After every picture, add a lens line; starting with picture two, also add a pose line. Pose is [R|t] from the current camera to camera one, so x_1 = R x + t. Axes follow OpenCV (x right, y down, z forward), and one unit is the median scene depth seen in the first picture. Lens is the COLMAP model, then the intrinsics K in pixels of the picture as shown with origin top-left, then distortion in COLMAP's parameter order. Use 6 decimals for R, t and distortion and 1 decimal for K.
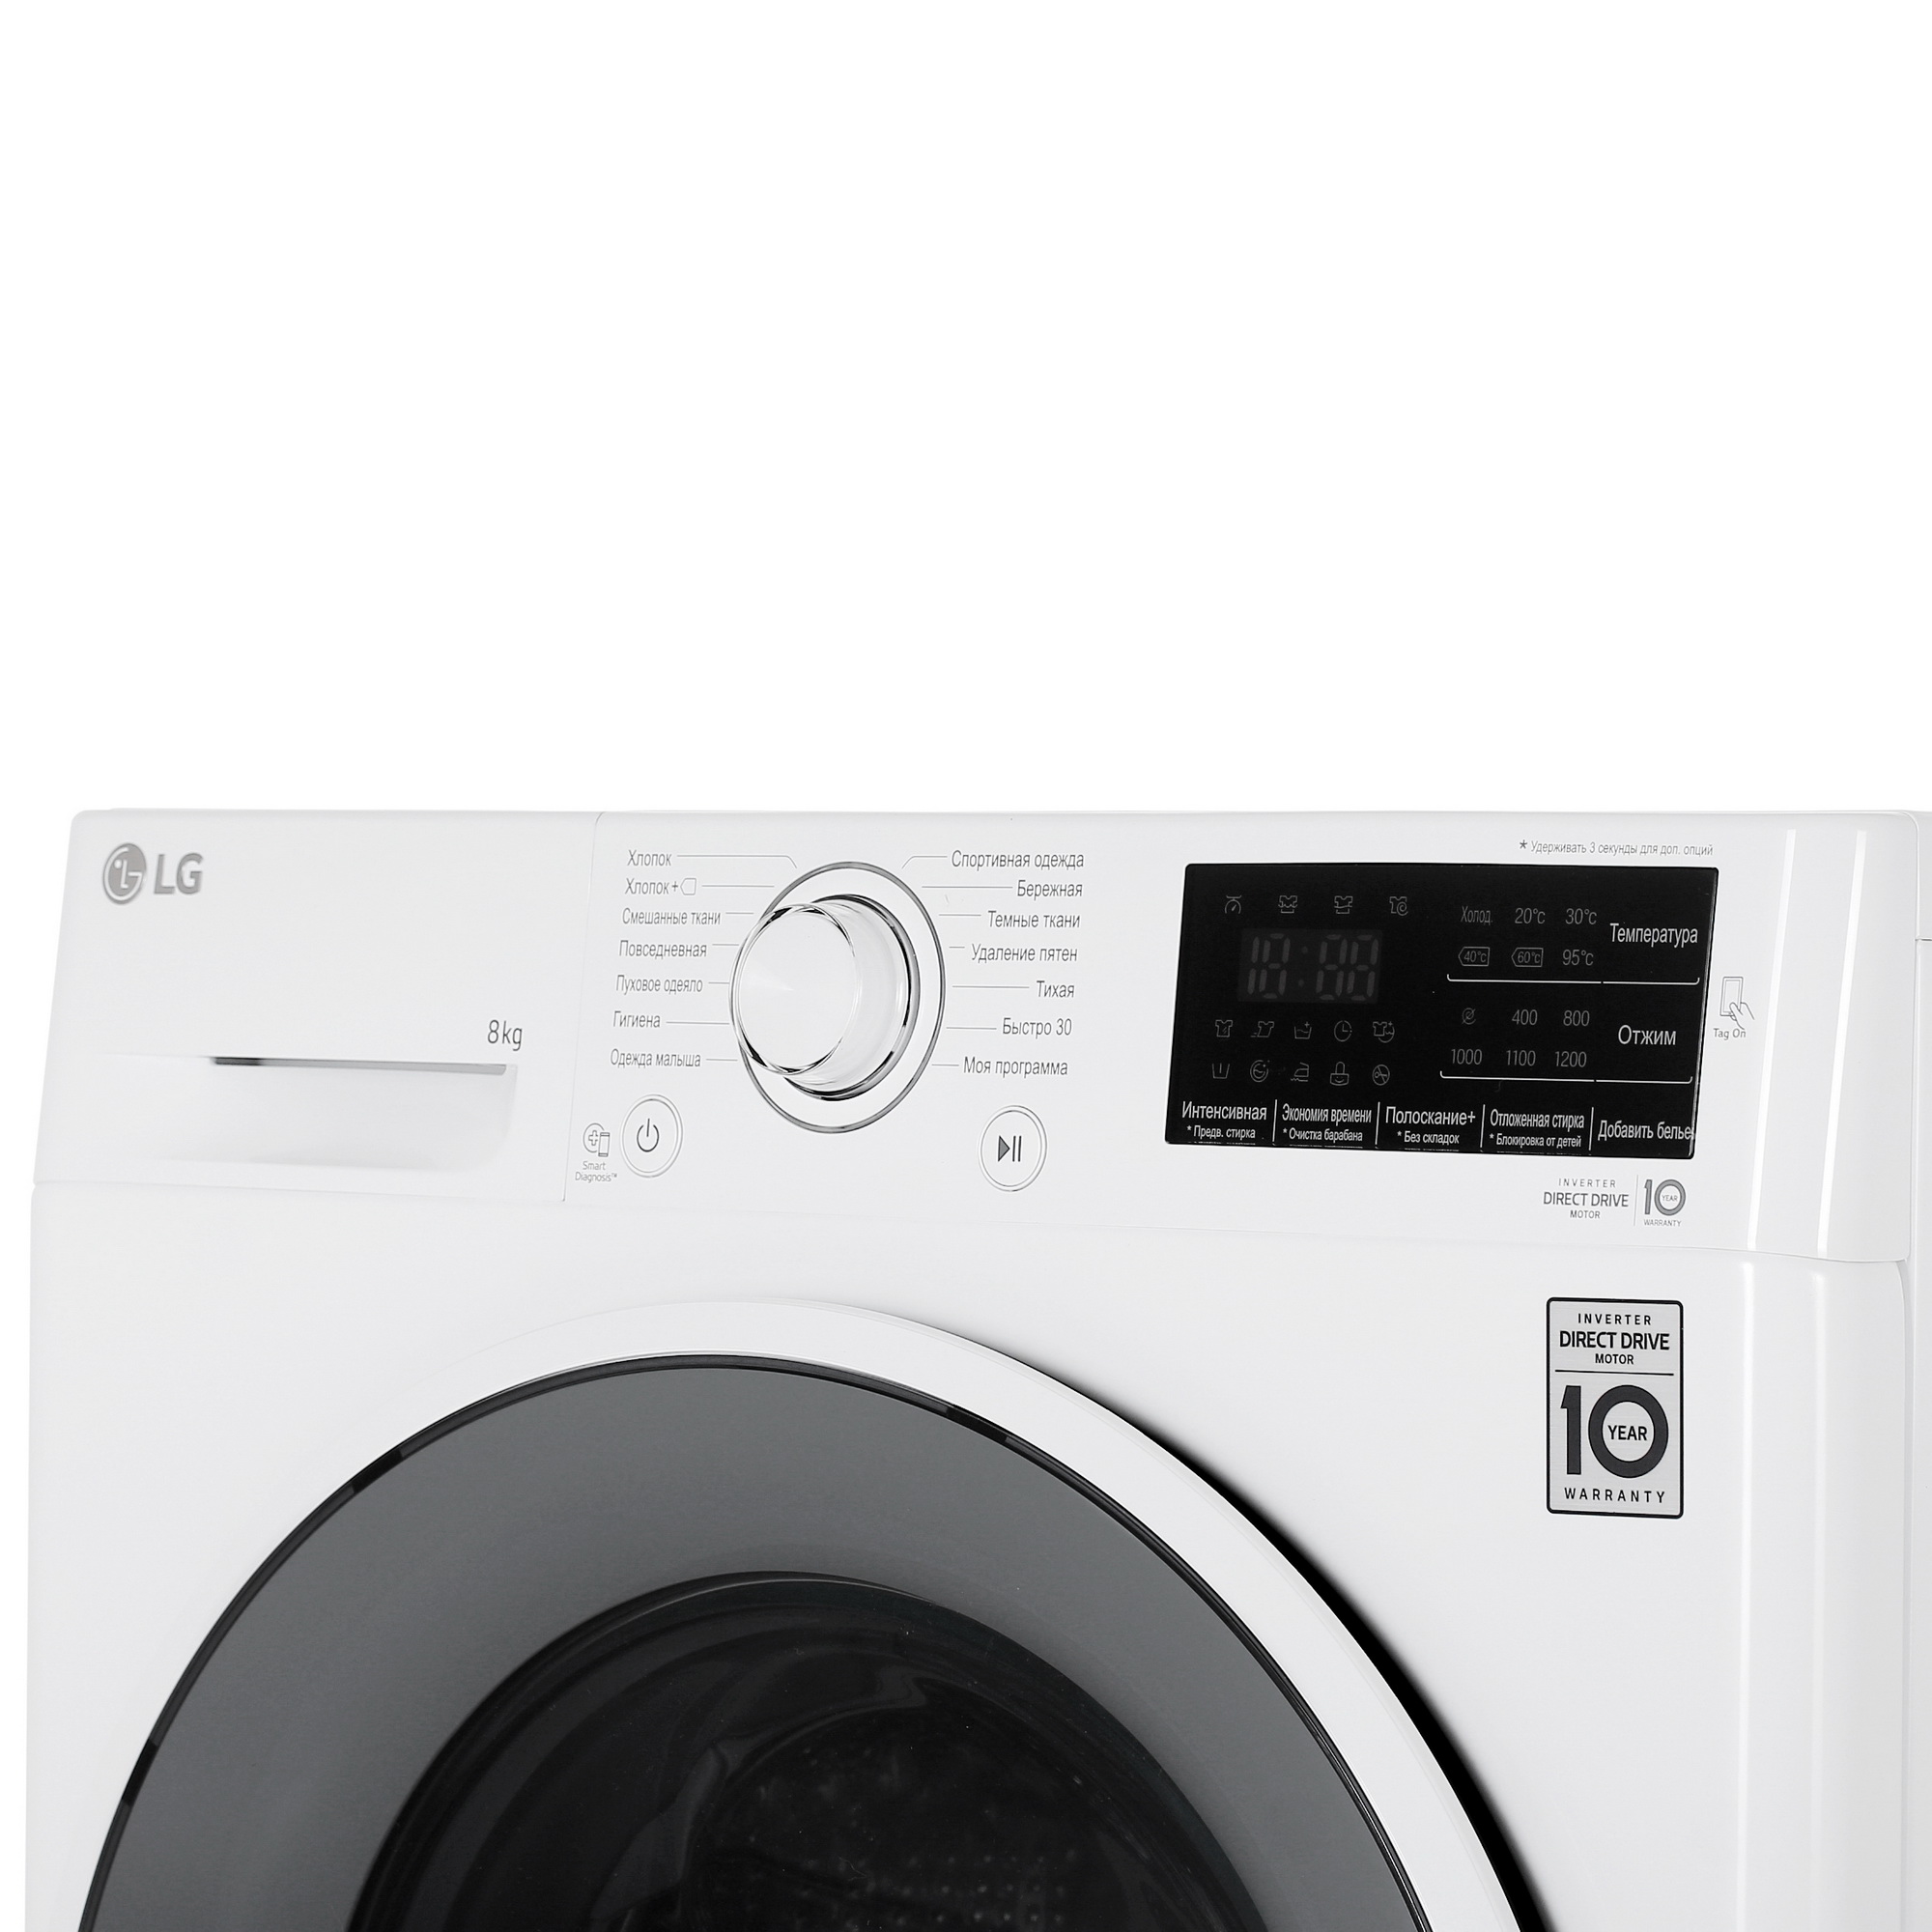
lens RADIAL K [[9167.1, 0, 966.2], [0, 9167.1, 966.4], [0, 0, 1]] dist [0.082917, 0.000000]
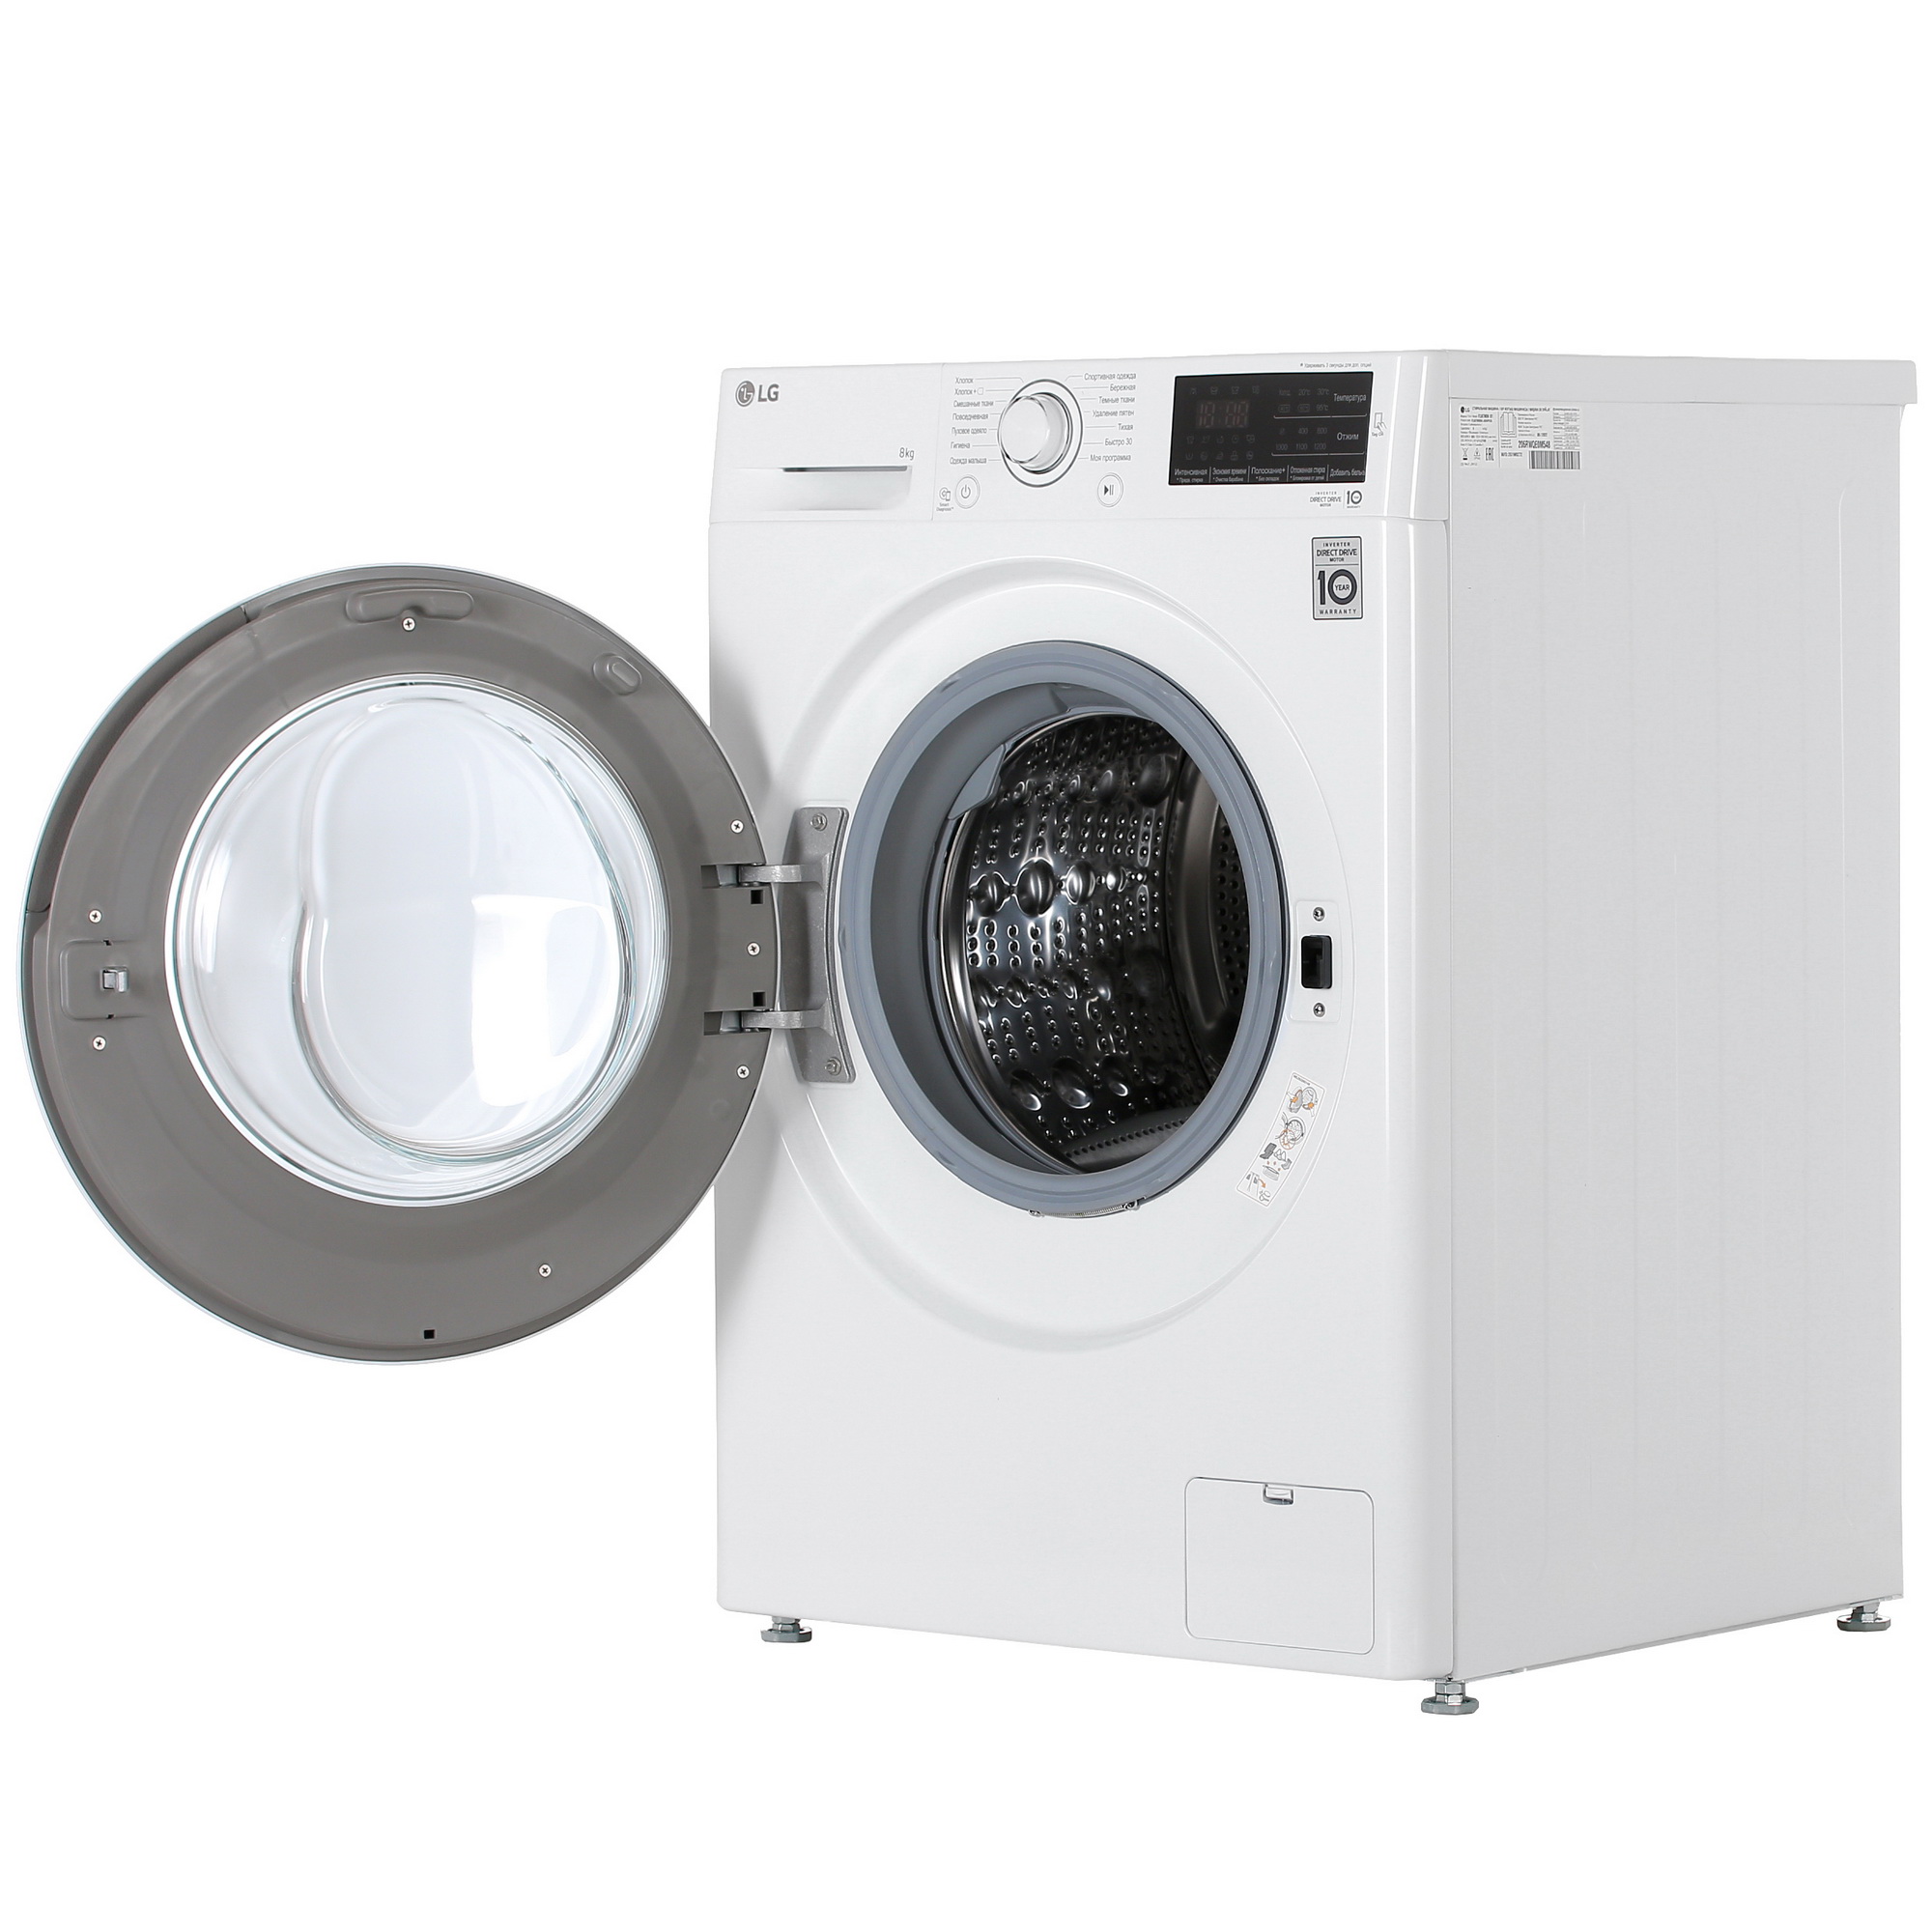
lens RADIAL K [[9167.1, 0, 964.8], [0, 9167.1, 965.6], [0, 0, 1]] dist [0.082917, 0.000000]
pose [[0.999405, -0.017370, -0.029798, 0.039137], [0.018525, 0.999071, 0.038911, 0.053098], [0.029094, -0.039440, 0.998798, -1.580864]]
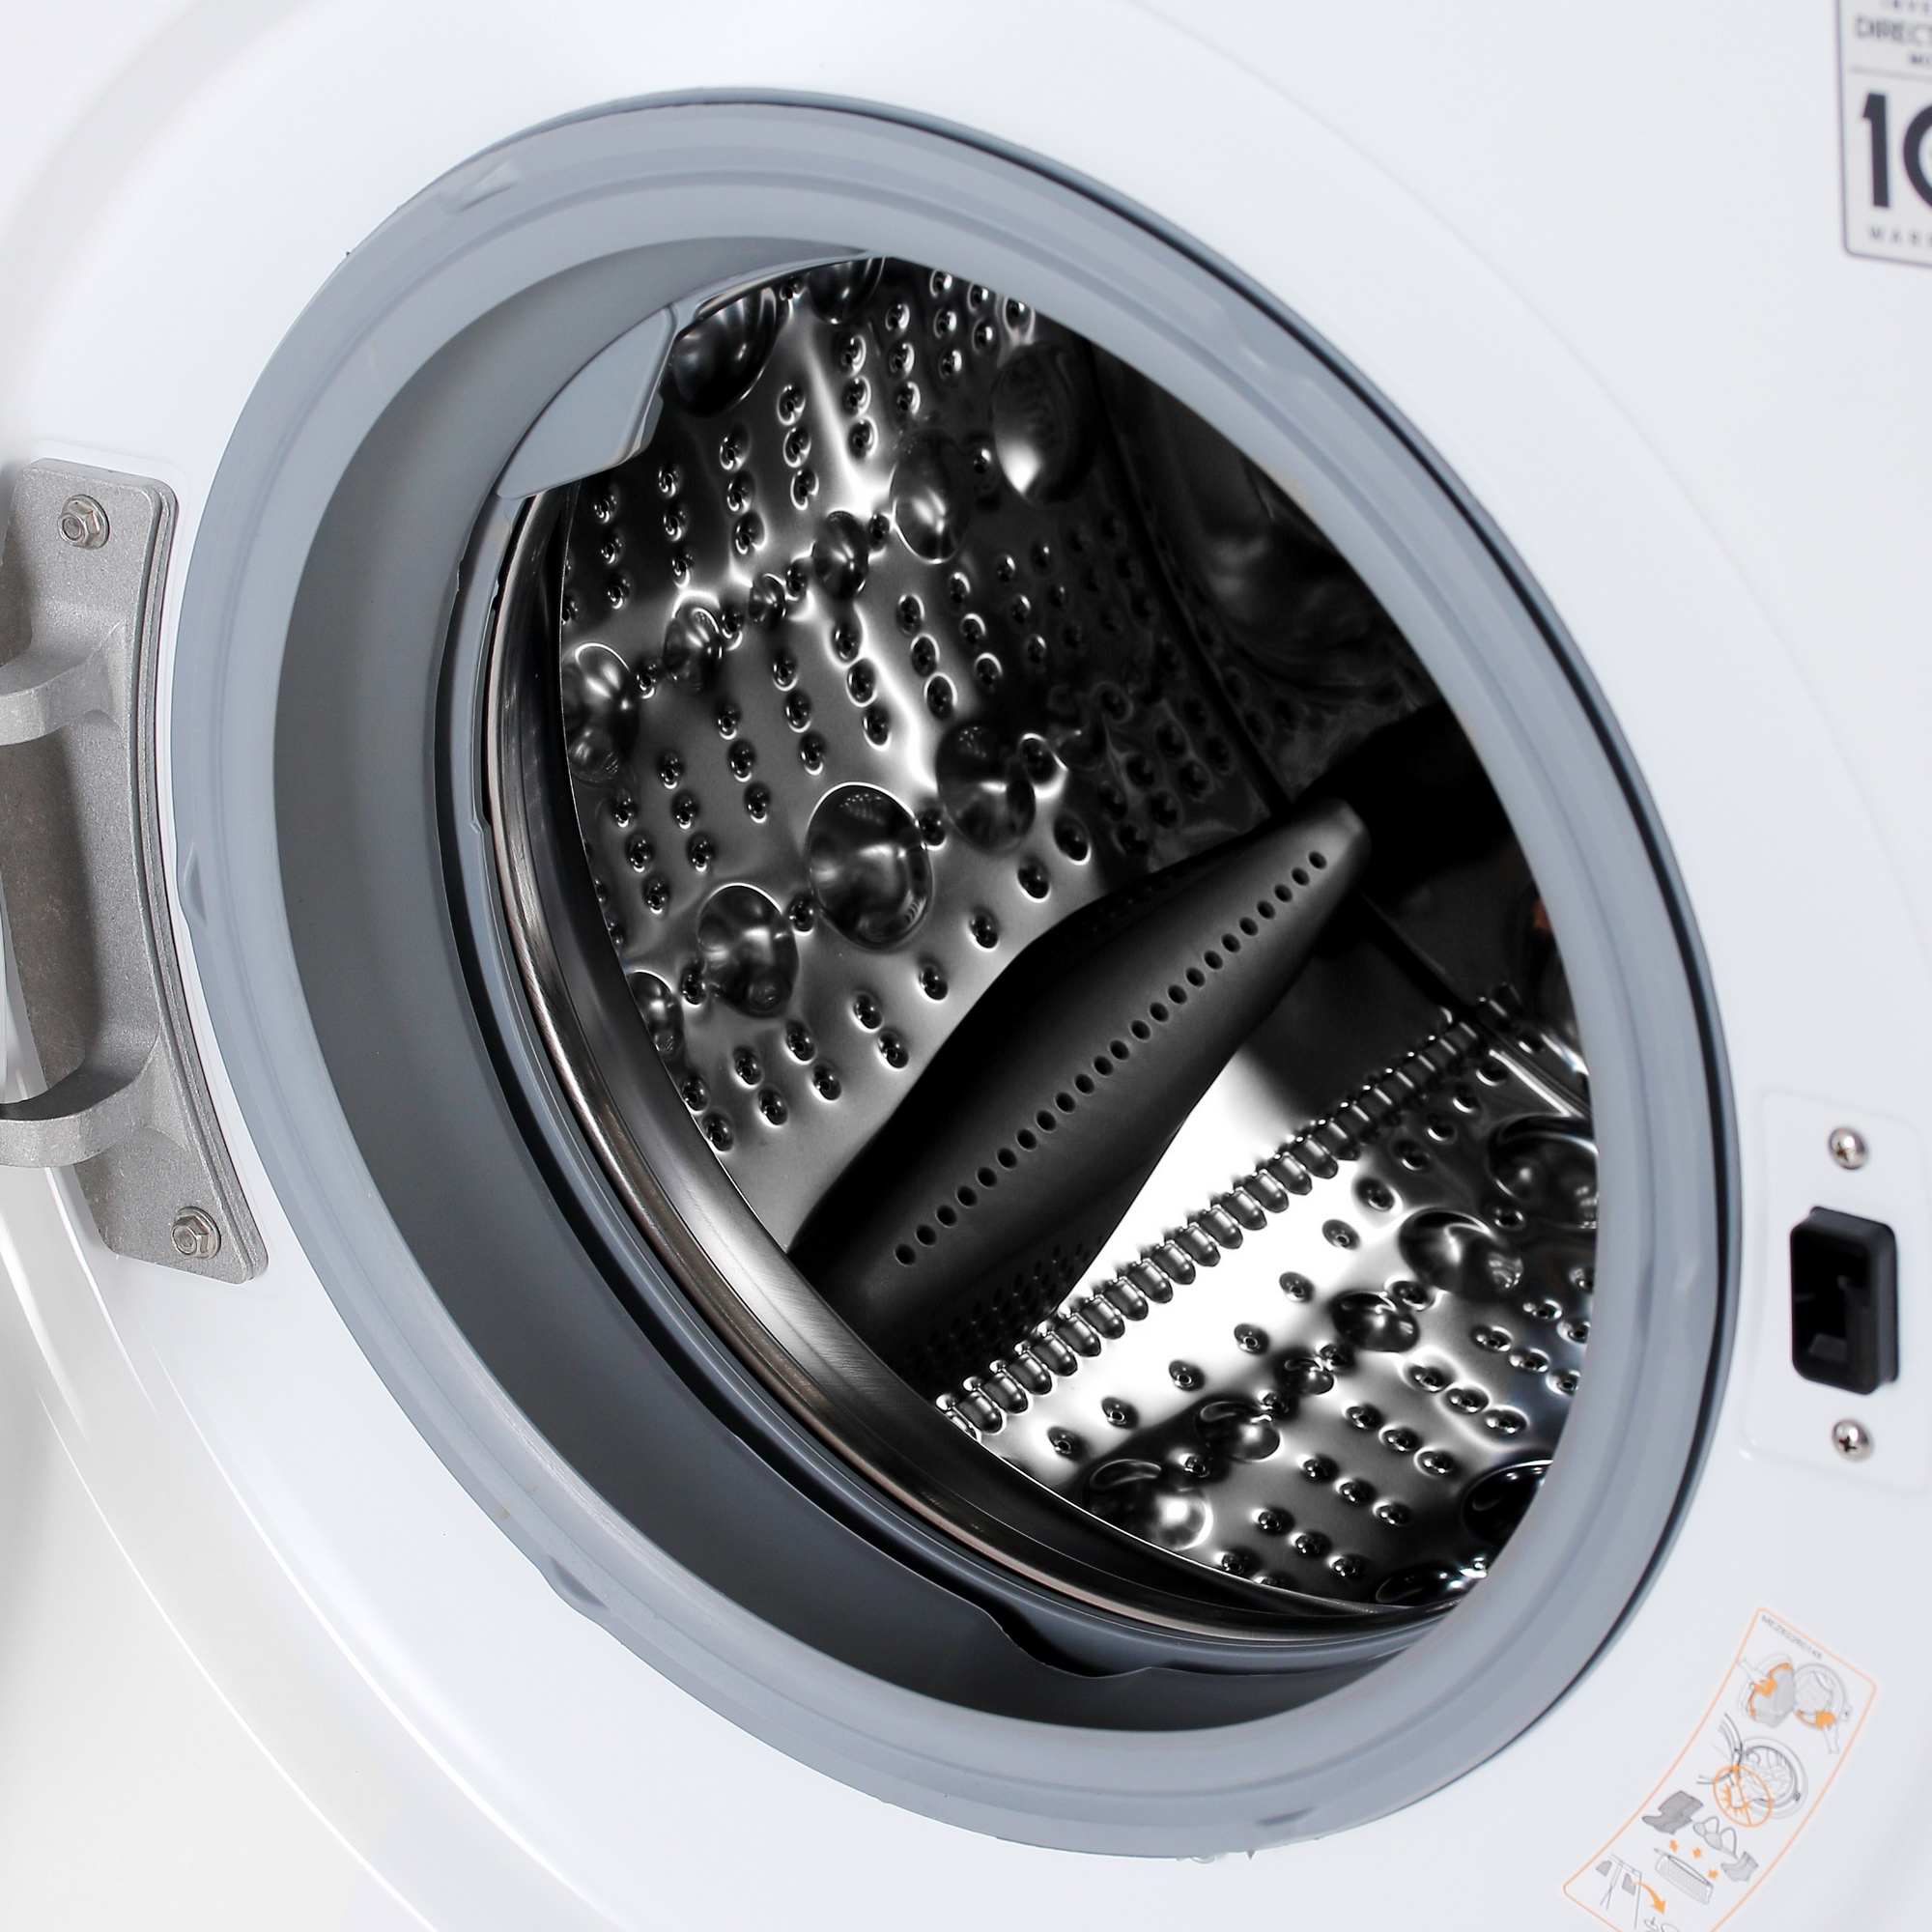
lens RADIAL K [[9167.1, 0, 965.7], [0, 9167.1, 966.2], [0, 0, 1]] dist [0.082917, 0.000000]
pose [[0.995941, -0.085825, 0.027119, -0.028833], [0.068302, 0.916868, 0.393304, -0.172747], [-0.058620, -0.389856, 0.919008, 0.312112]]
